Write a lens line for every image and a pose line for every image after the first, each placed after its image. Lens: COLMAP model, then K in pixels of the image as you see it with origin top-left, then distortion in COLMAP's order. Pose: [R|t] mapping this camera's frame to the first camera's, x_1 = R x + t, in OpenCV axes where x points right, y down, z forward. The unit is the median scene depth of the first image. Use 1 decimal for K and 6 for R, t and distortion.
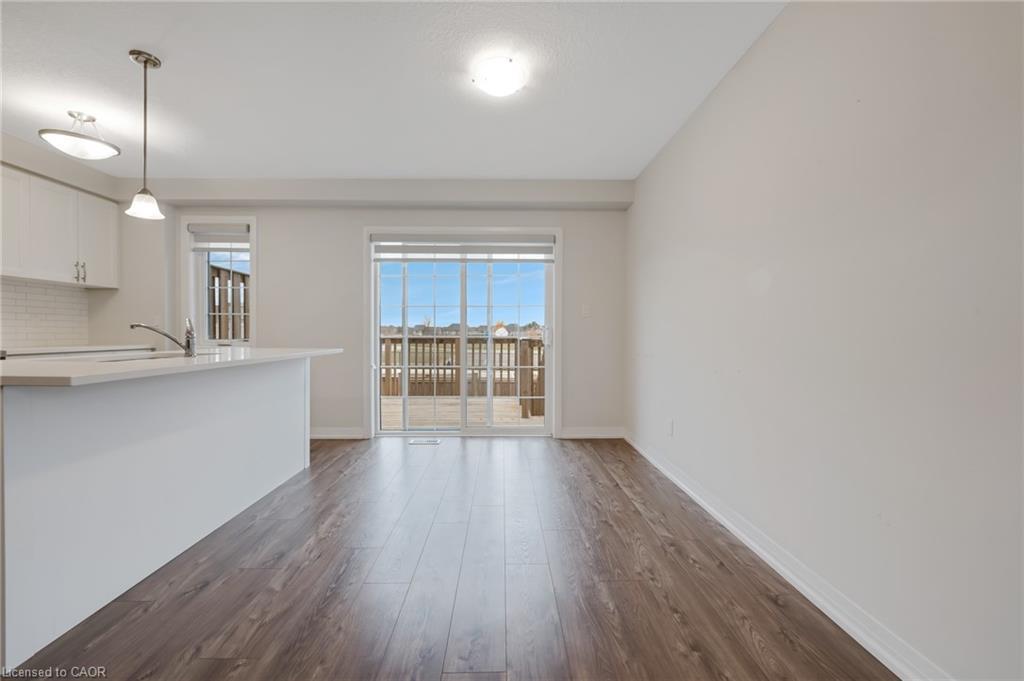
lens RADIAL K [[411.3, 0, 507.7], [0, 411.3, 340.4], [0, 0, 1]] dist [-0.002704, -0.005332]
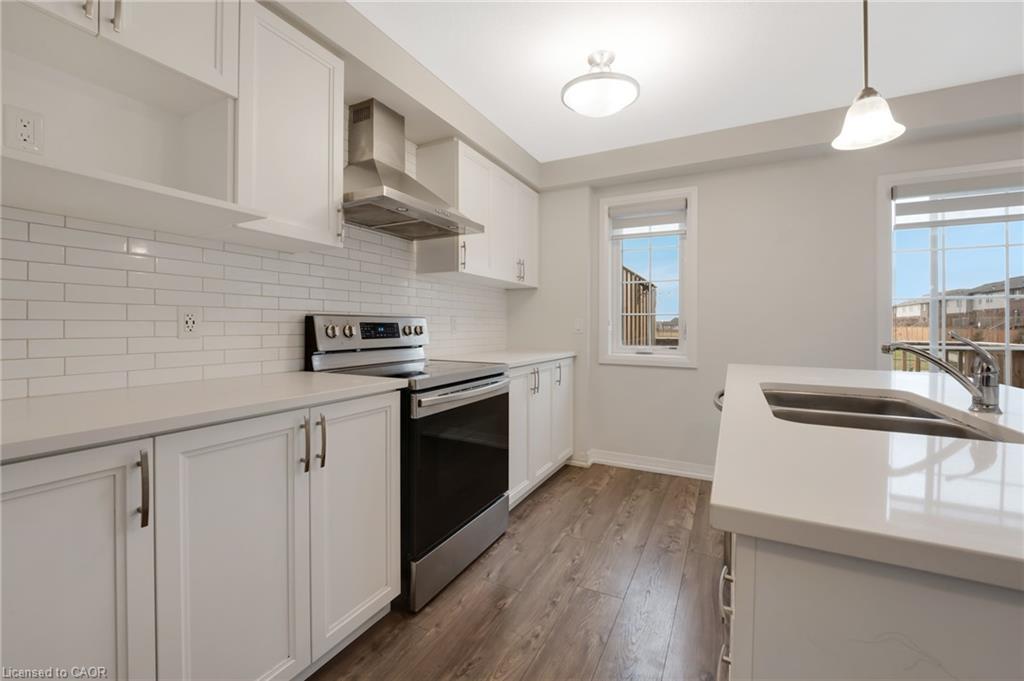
lens RADIAL K [[414.2, 0, 515.4], [0, 414.2, 328.0], [0, 0, 1]] dist [0.001712, -0.005381]
pose [[0.884171, 0.002230, -0.467158, -0.550060], [-0.009932, 0.999852, -0.014026, -0.024442], [0.467058, 0.017041, 0.884062, 0.165584]]
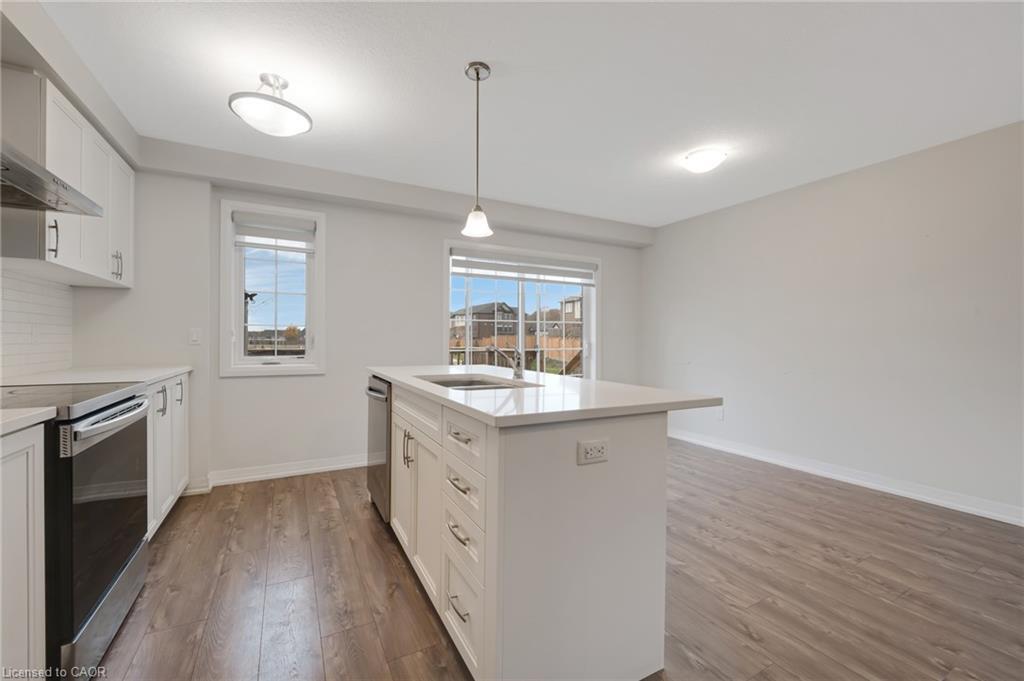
lens RADIAL K [[414.0, 0, 503.0], [0, 414.0, 340.7], [0, 0, 1]] dist [-0.011274, 0.000149]
pose [[0.890115, -0.001198, 0.455734, -0.675656], [0.007057, 0.999913, -0.011154, -0.021856], [-0.455681, 0.013144, 0.890046, 0.057230]]
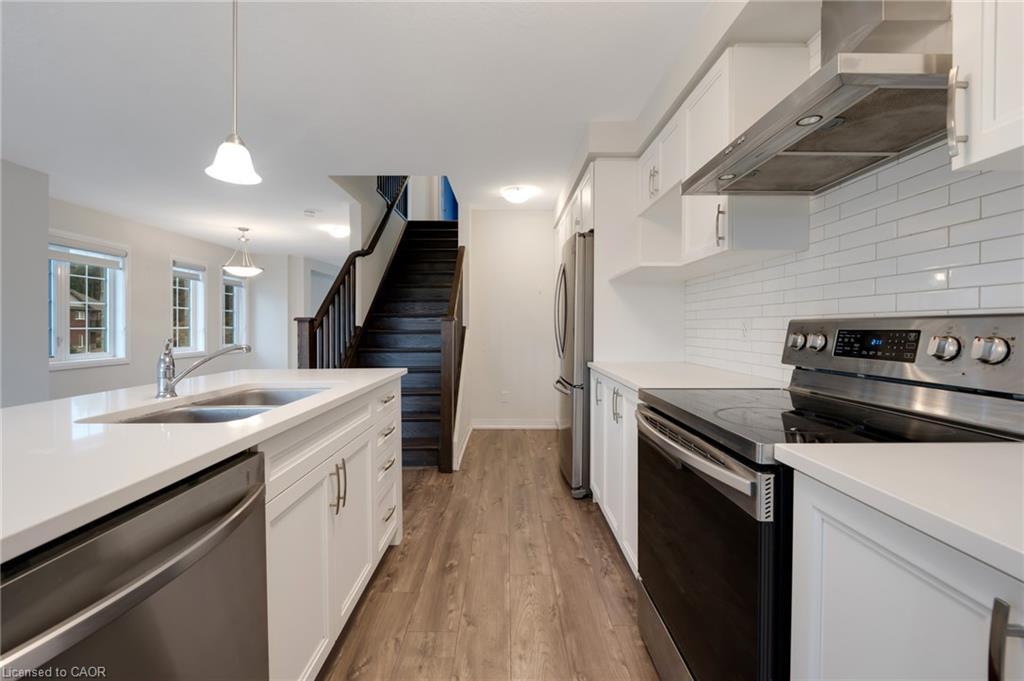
lens RADIAL K [[418.7, 0, 504.5], [0, 418.7, 327.0], [0, 0, 1]] dist [-0.000932, -0.005618]
pose [[-0.999898, -0.001124, 0.014224, -0.702164], [-0.000843, 0.999804, 0.019763, -0.045613], [-0.014243, 0.019749, -0.999704, 0.885299]]
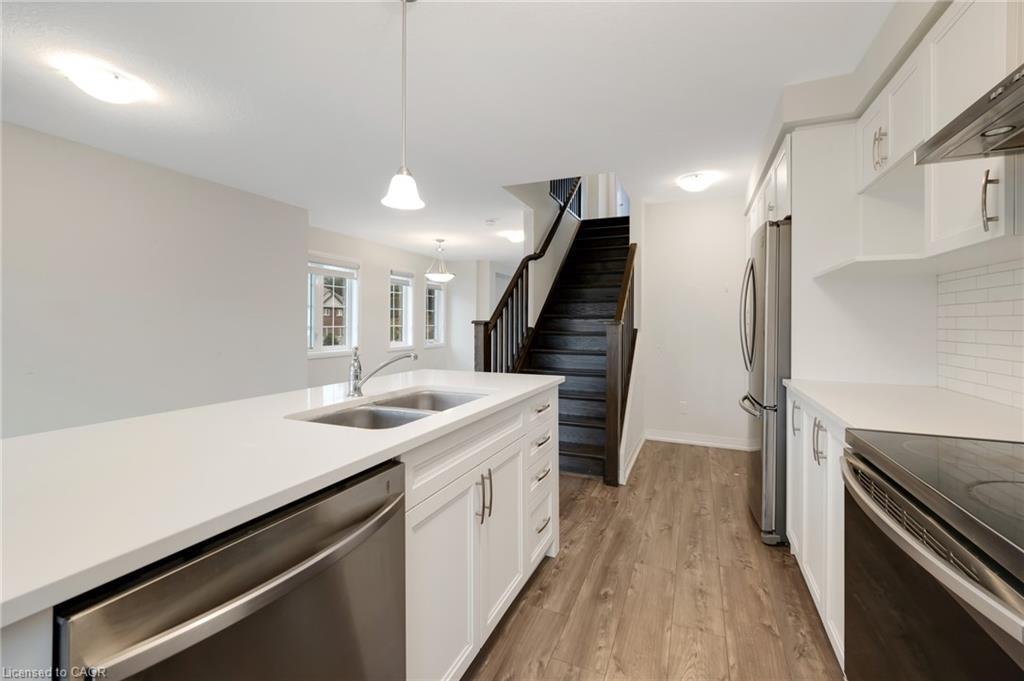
lens RADIAL K [[422.1, 0, 517.2], [0, 422.1, 316.4], [0, 0, 1]] dist [0.002510, -0.005618]
pose [[-0.915474, -0.001080, 0.402375, -0.730083], [0.001261, 0.999984, 0.005552, -0.061316], [-0.402374, 0.005590, -0.915458, 0.857487]]
